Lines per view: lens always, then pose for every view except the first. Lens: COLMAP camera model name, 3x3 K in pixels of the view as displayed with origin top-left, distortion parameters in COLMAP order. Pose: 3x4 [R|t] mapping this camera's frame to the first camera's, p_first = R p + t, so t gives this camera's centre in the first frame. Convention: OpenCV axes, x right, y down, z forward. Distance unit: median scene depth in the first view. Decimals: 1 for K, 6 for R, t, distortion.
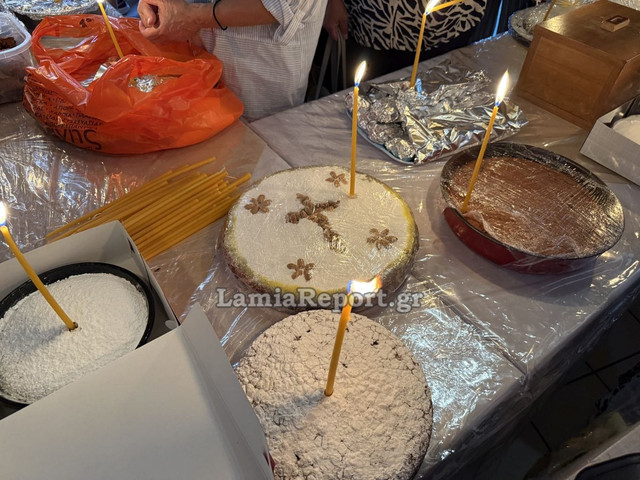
lens RADIAL K [[467.5, 0, 320.0], [0, 467.5, 240.0], [0, 0, 1]] dist [0.051880, -0.115292]
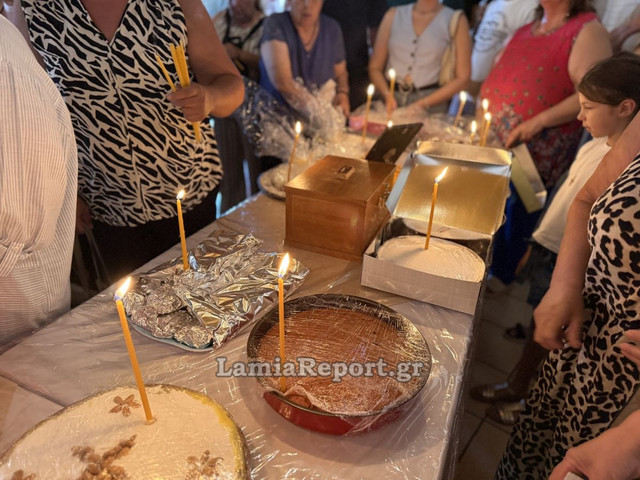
lens RADIAL K [[467.5, 0, 320.0], [0, 467.5, 240.0], [0, 0, 1]] dist [0.051880, -0.115292]
pose [[0.864034, -0.200255, 0.461890, 0.009150], [0.332225, 0.916148, -0.224276, -0.083543], [-0.378247, 0.347234, 0.858113, 0.104326]]
